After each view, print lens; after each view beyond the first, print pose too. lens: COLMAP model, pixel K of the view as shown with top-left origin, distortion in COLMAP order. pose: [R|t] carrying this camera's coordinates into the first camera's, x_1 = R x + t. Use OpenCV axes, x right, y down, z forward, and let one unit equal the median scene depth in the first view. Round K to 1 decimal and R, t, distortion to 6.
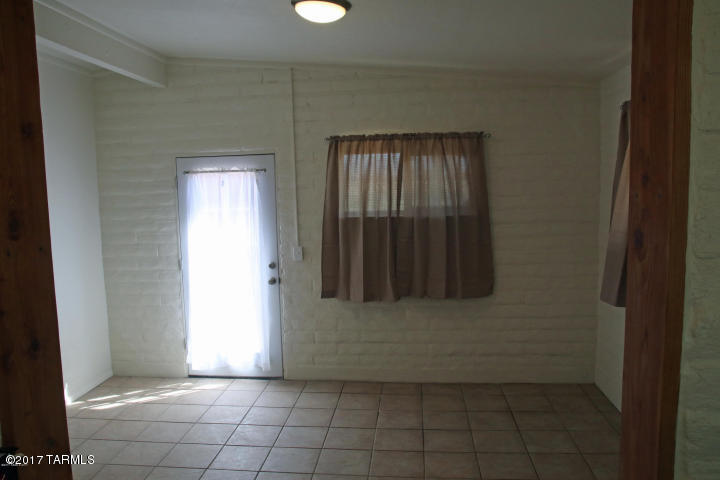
lens RADIAL K [[561.5, 0, 360.0], [0, 561.5, 240.0], [0, 0, 1]] dist [-0.139719, 0.130215]
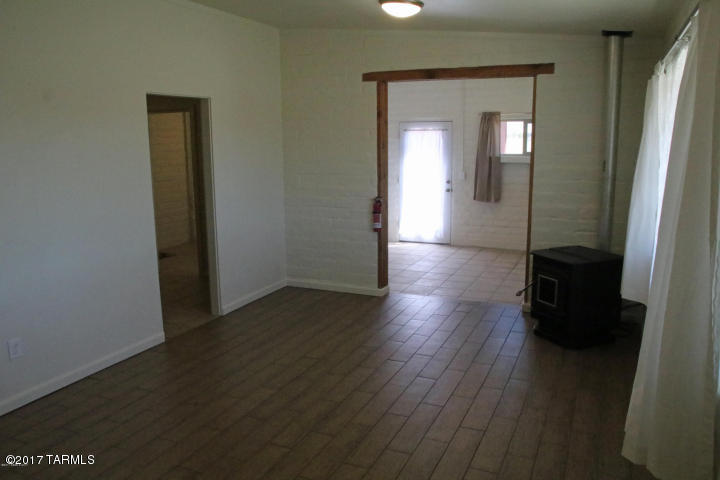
lens RADIAL K [[561.5, 0, 360.0], [0, 561.5, 240.0], [0, 0, 1]] dist [-0.139719, 0.130215]
pose [[0.950701, 0.065536, -0.303105, 0.139390], [-0.043467, 0.995927, 0.078996, 0.104872], [0.307047, -0.061927, 0.949677, -0.859295]]
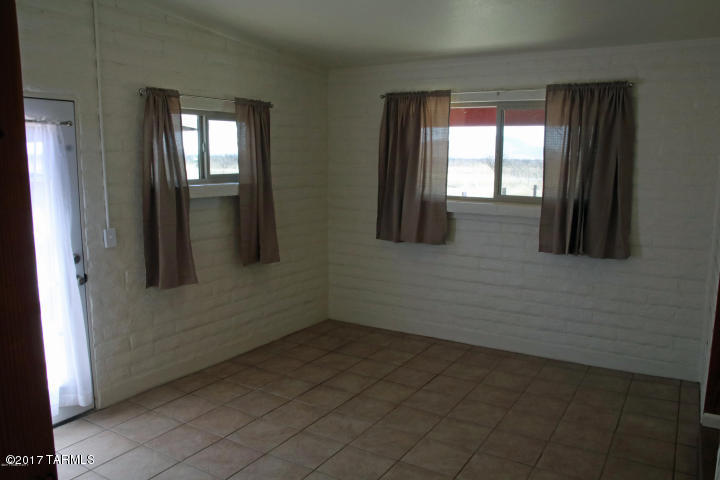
lens RADIAL K [[561.5, 0, 360.0], [0, 561.5, 240.0], [0, 0, 1]] dist [-0.139719, 0.130215]
pose [[0.453835, -0.106649, 0.884681, -0.611837], [0.081448, 0.993621, 0.078000, -0.002635], [-0.887356, 0.036656, 0.459626, 0.358369]]
